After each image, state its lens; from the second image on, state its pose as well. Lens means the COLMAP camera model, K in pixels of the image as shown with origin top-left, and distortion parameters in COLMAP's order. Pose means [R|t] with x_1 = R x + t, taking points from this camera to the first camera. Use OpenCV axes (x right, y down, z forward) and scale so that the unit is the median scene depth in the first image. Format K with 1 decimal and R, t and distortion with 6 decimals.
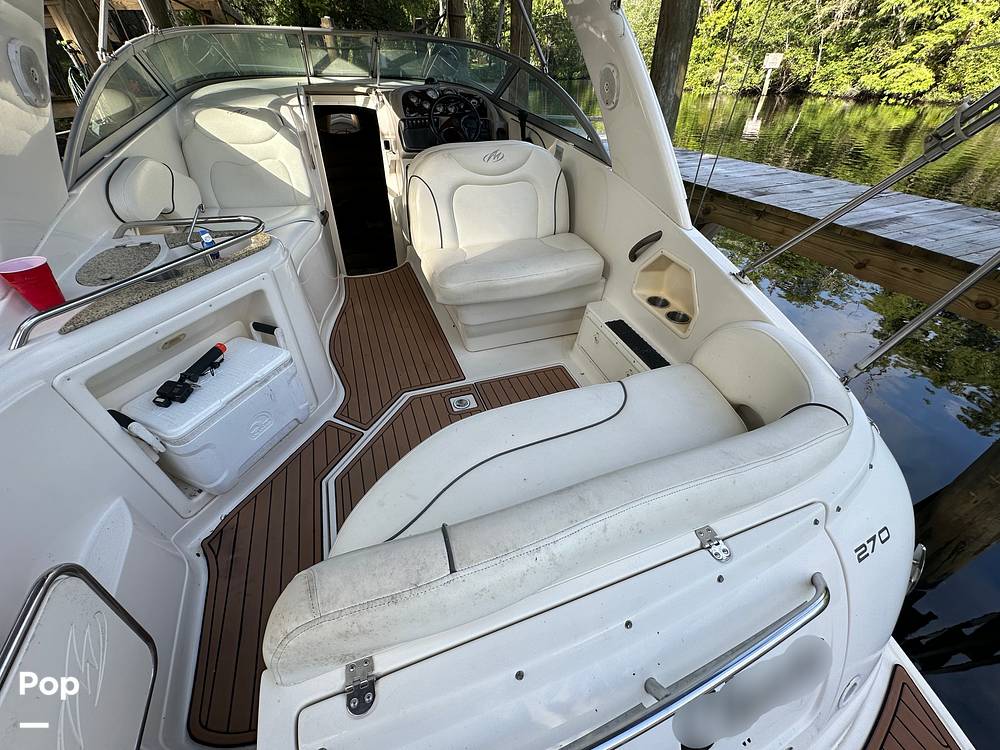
lens RADIAL K [[399.0, 0, 499.2], [0, 399.0, 373.0], [0, 0, 1]] dist [-0.003860, 0.001339]
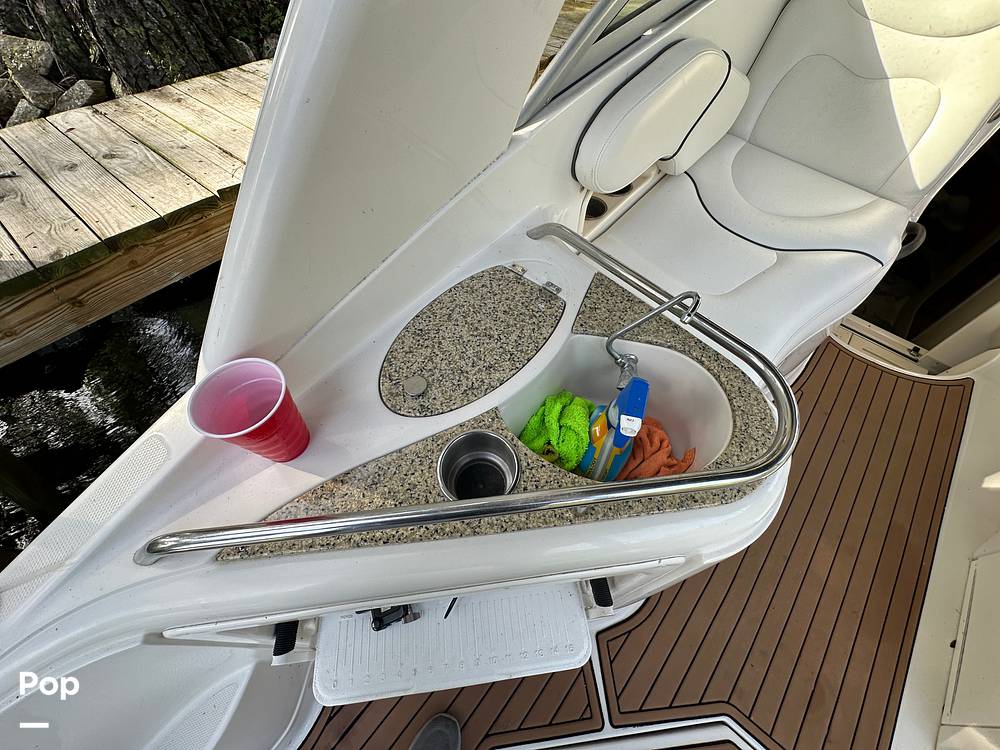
lens RADIAL K [[399.0, 0, 501.6], [0, 399.0, 371.9], [0, 0, 1]] dist [-0.003860, 0.001339]
pose [[0.485712, 0.717860, -0.498760, -0.337008], [-0.543899, 0.694873, 0.470453, -0.251832], [0.684294, 0.042770, 0.727951, 0.342138]]
